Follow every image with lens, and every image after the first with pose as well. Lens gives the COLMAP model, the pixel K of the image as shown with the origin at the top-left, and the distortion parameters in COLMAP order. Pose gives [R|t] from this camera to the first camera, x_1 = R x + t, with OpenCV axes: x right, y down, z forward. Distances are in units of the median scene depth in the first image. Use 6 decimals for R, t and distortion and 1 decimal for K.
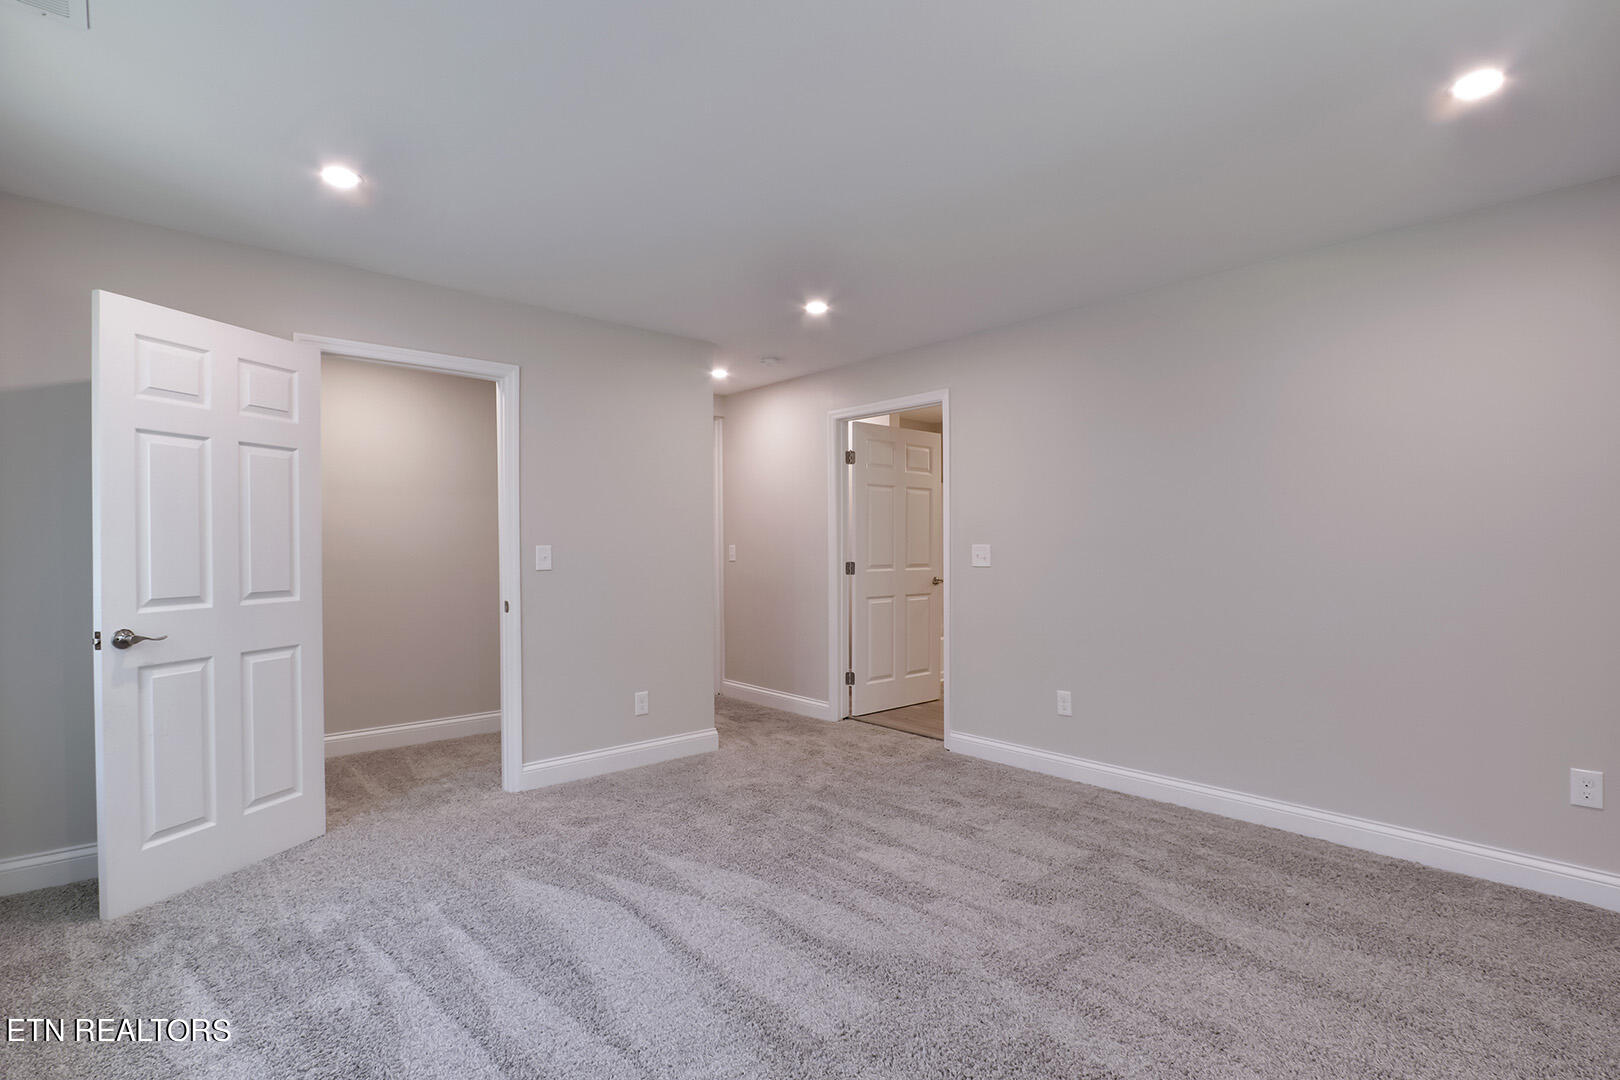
lens RADIAL K [[767.4, 0, 810.0], [0, 767.4, 540.0], [0, 0, 1]] dist [-0.025810, 0.000621]
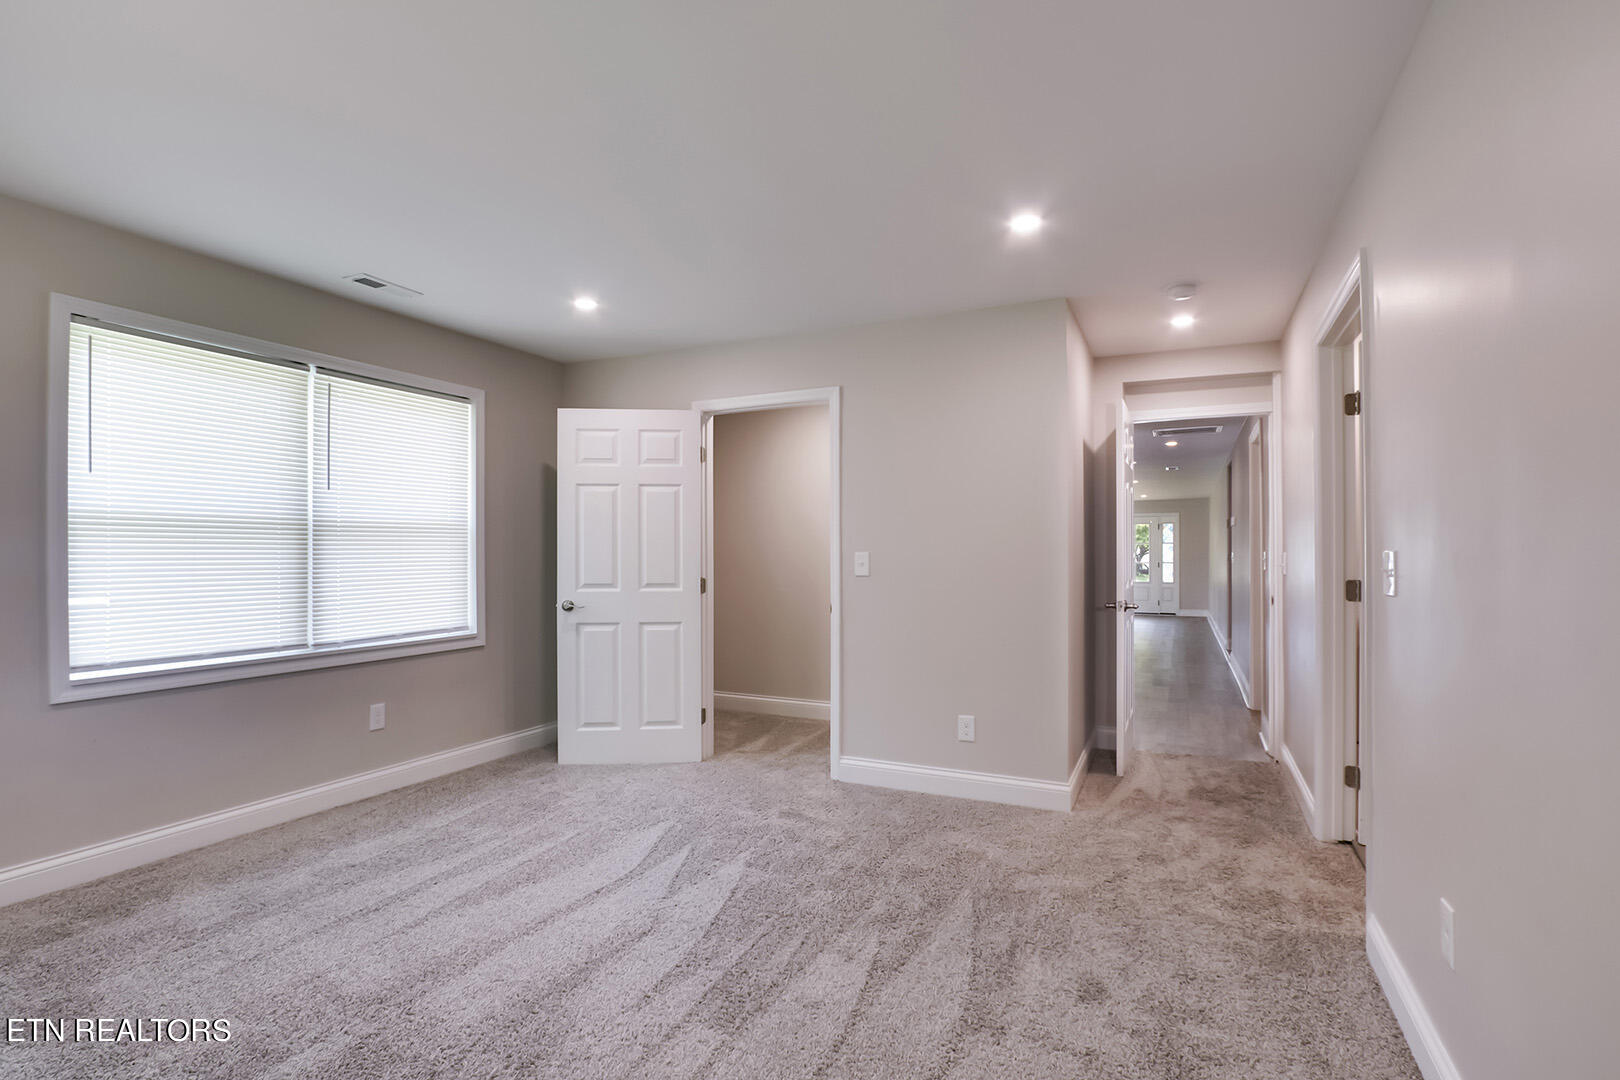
lens RADIAL K [[767.4, 0, 810.0], [0, 767.4, 540.0], [0, 0, 1]] dist [-0.025810, 0.000621]
pose [[0.379219, -0.014057, -0.925200, 0.802038], [0.005621, 0.999901, -0.012888, 0.004754], [0.925290, -0.000313, 0.379261, 0.724641]]
